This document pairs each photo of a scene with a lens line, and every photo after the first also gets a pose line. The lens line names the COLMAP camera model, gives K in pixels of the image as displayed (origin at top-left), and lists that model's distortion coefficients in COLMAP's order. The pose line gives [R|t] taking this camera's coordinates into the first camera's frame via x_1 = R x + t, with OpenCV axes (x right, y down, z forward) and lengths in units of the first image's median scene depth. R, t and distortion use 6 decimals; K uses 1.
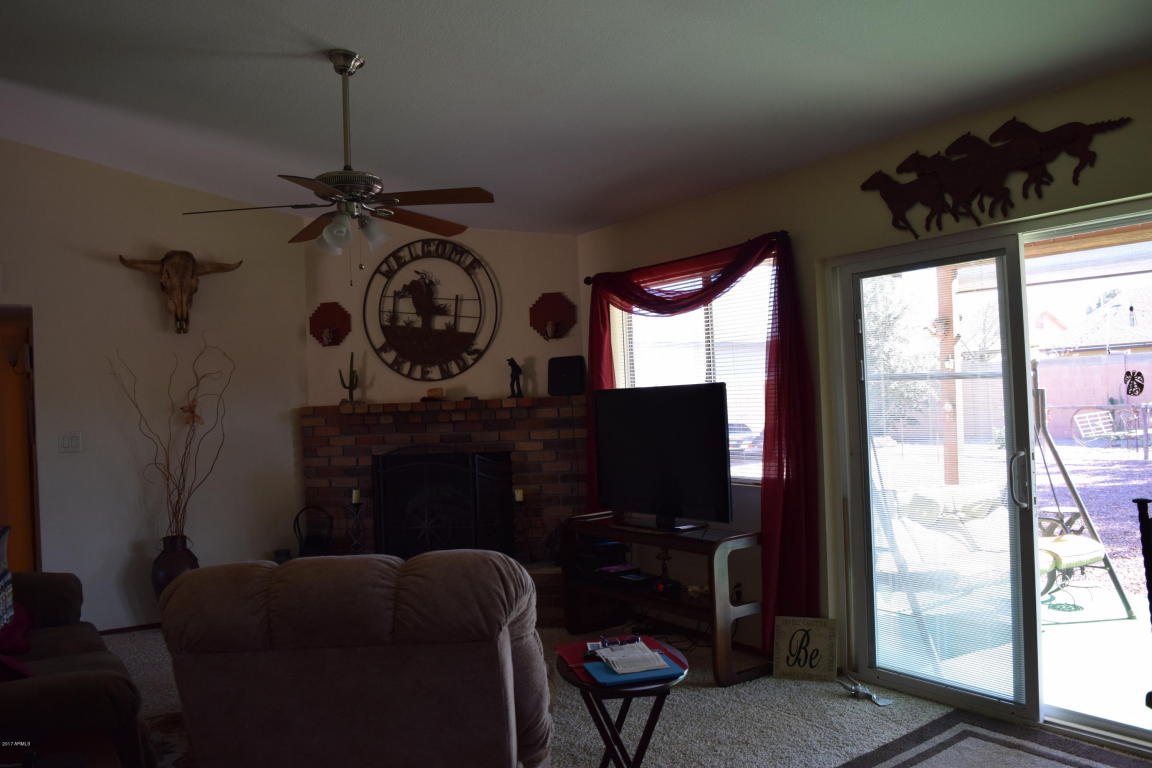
lens RADIAL K [[904.3, 0, 578.0], [0, 904.3, 388.0], [0, 0, 1]] dist [-0.096154, 0.022652]
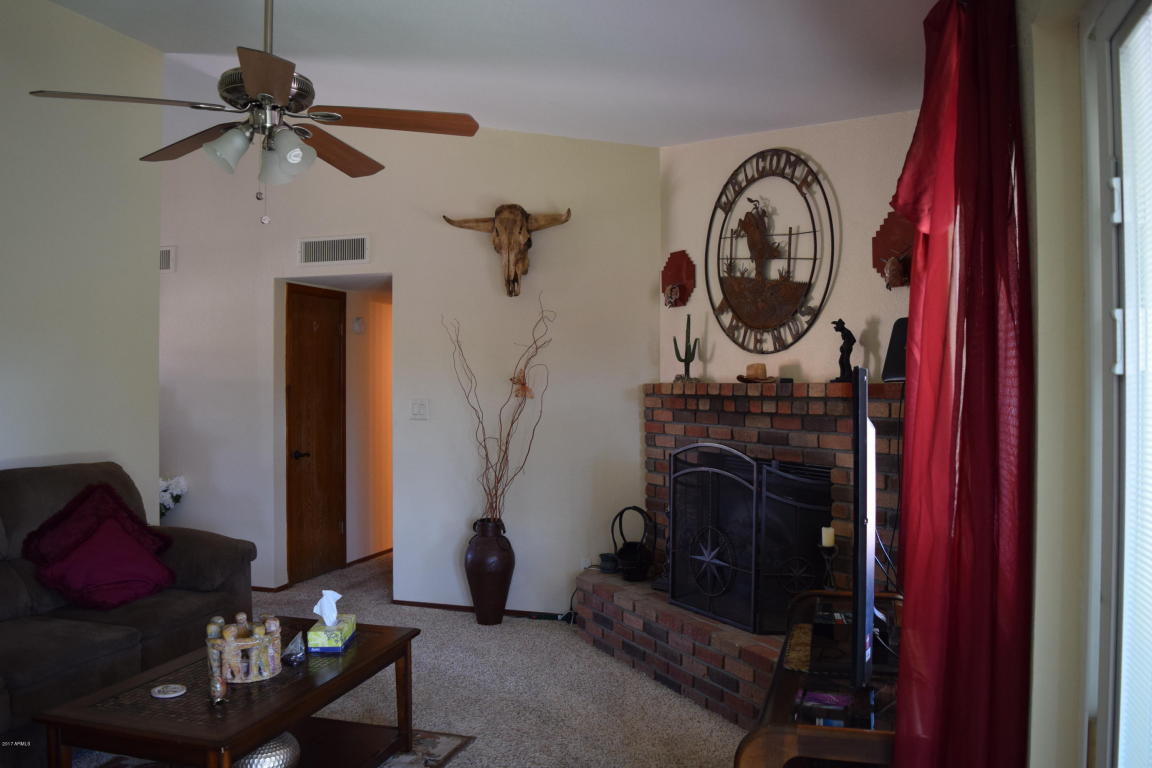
lens RADIAL K [[904.3, 0, 576.4], [0, 904.3, 377.8], [0, 0, 1]] dist [-0.096154, 0.022652]
pose [[0.624120, 0.036070, -0.780496, 0.294016], [-0.016681, 0.999321, 0.032845, -0.009492], [0.781151, -0.007480, 0.624298, 0.449267]]
